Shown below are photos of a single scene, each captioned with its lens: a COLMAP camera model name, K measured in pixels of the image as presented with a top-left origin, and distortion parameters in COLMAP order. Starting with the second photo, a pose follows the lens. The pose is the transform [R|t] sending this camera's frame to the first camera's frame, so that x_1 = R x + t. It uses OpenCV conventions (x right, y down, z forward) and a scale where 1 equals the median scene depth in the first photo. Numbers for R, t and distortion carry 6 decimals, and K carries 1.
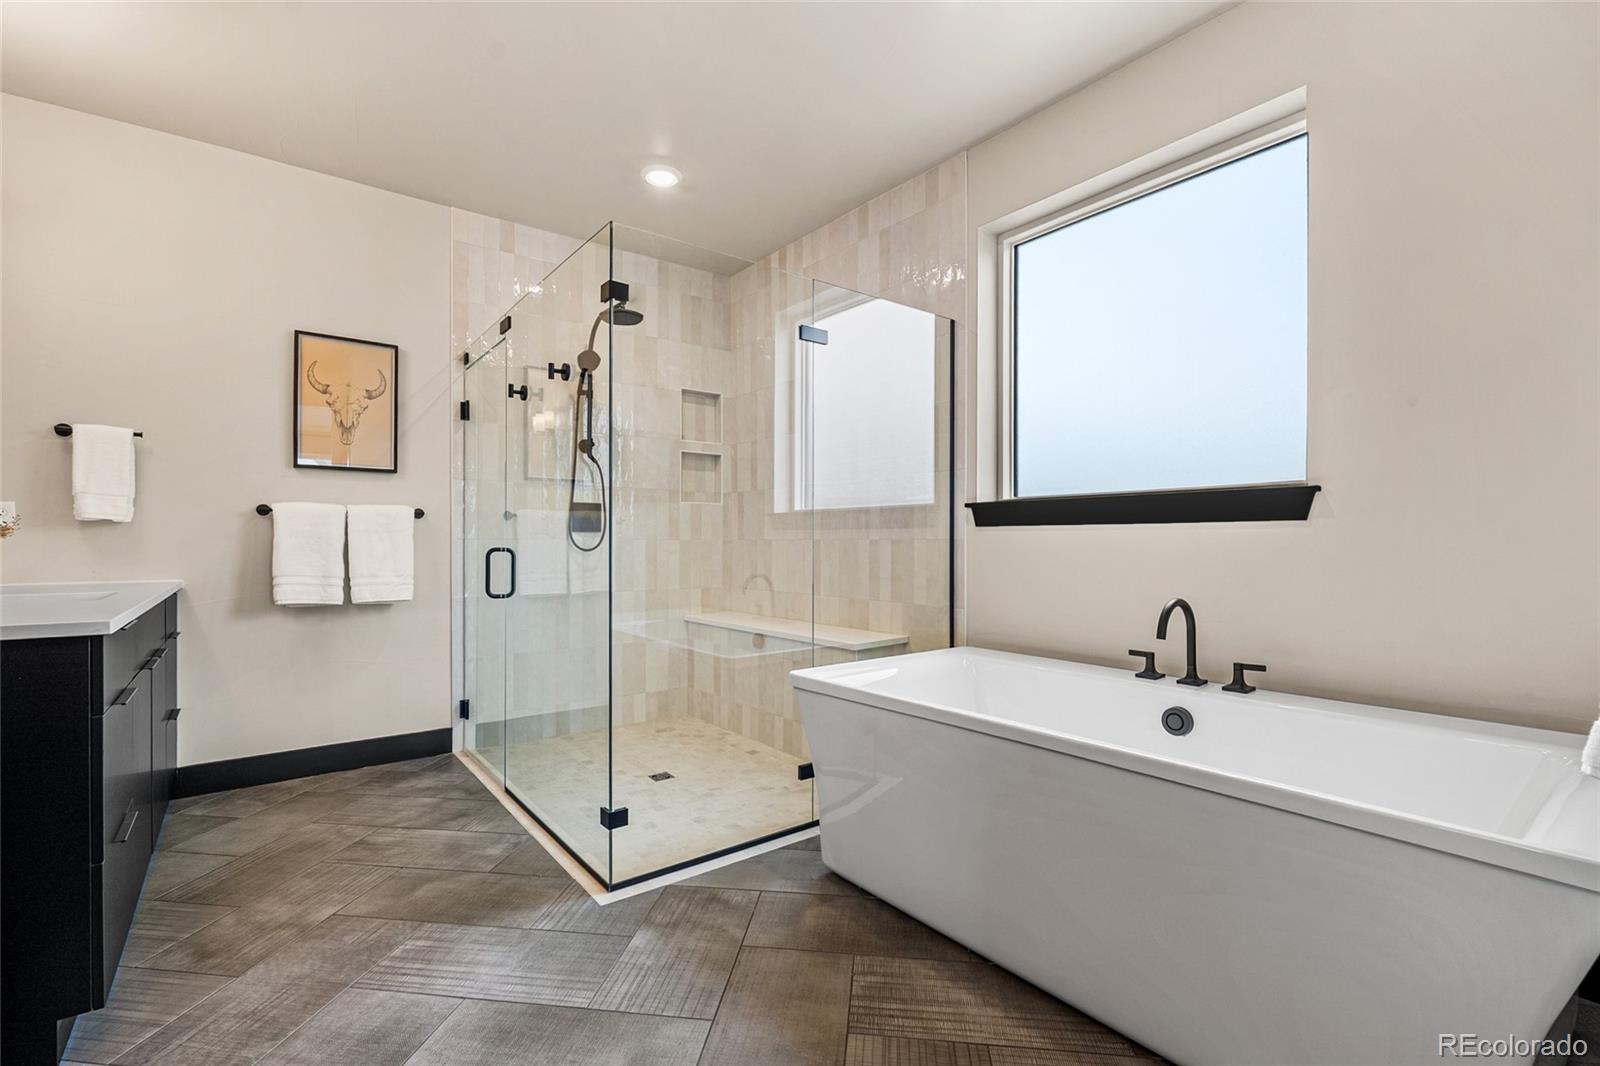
lens RADIAL K [[718.3, 0, 801.6], [0, 718.3, 544.7], [0, 0, 1]] dist [-0.004801, 0.000114]
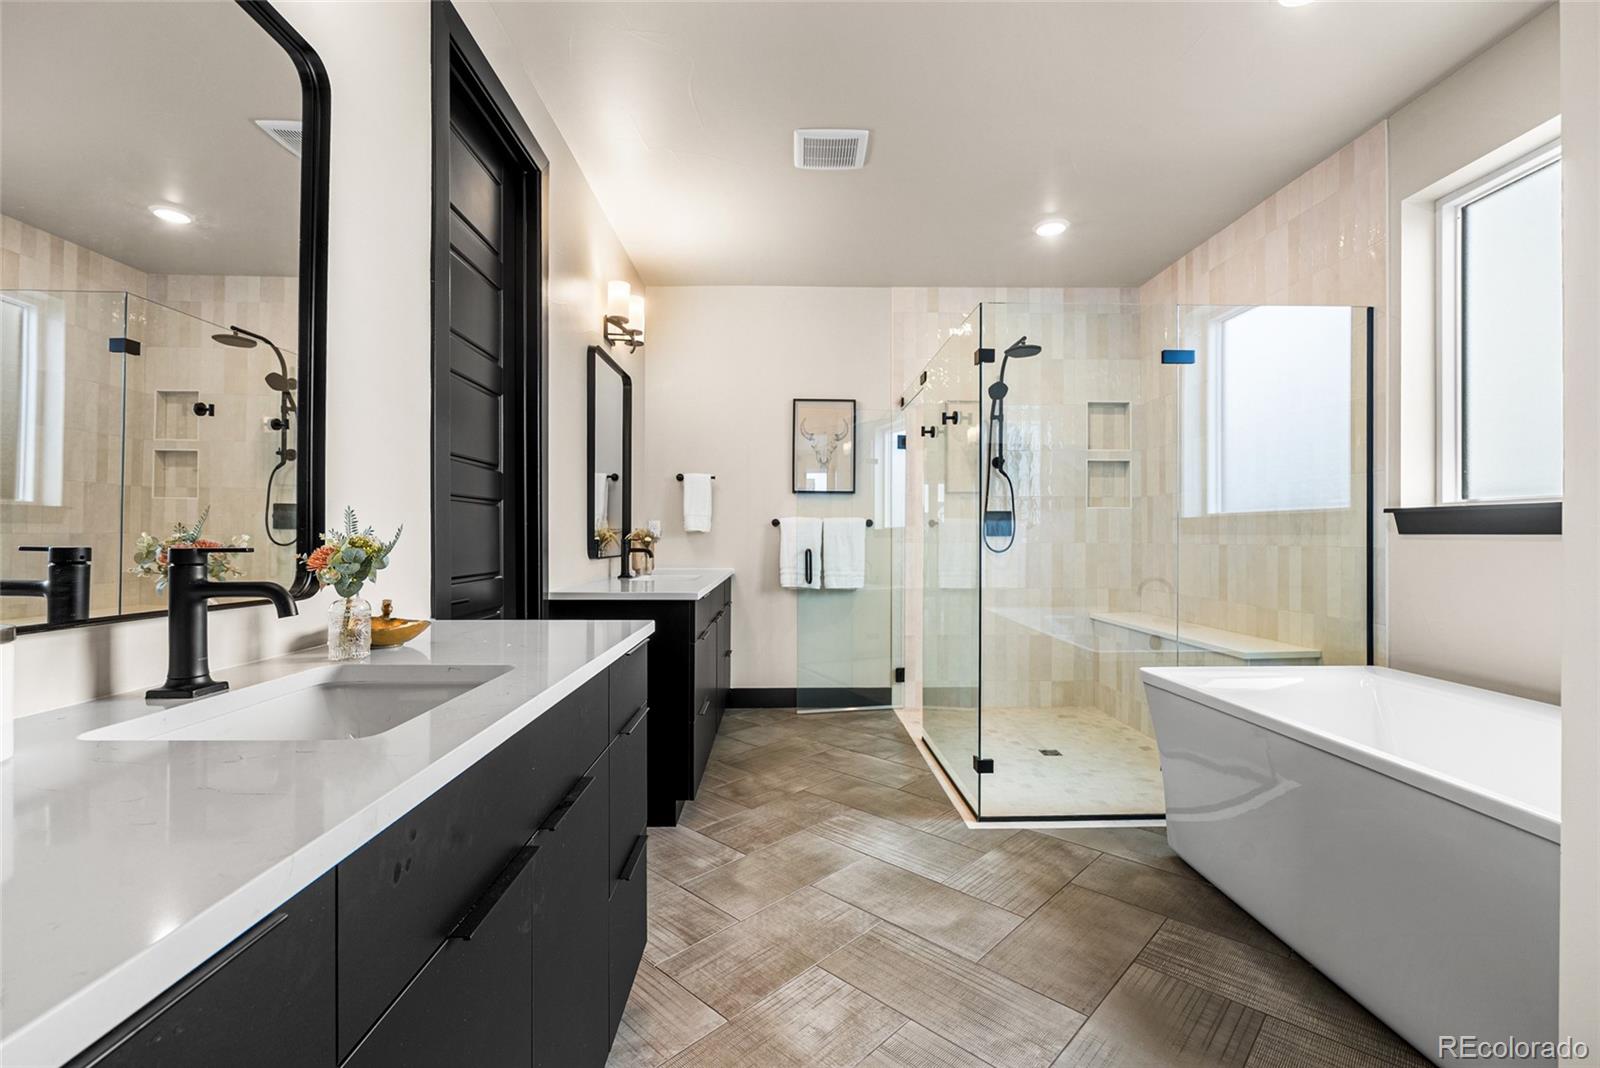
lens RADIAL K [[718.3, 0, 790.7], [0, 718.3, 527.5], [0, 0, 1]] dist [-0.004801, 0.000114]
pose [[0.797505, -0.005410, -0.603288, 0.172420], [-0.003302, 0.999906, -0.013333, -0.018874], [0.603303, 0.012625, 0.797412, -0.168685]]
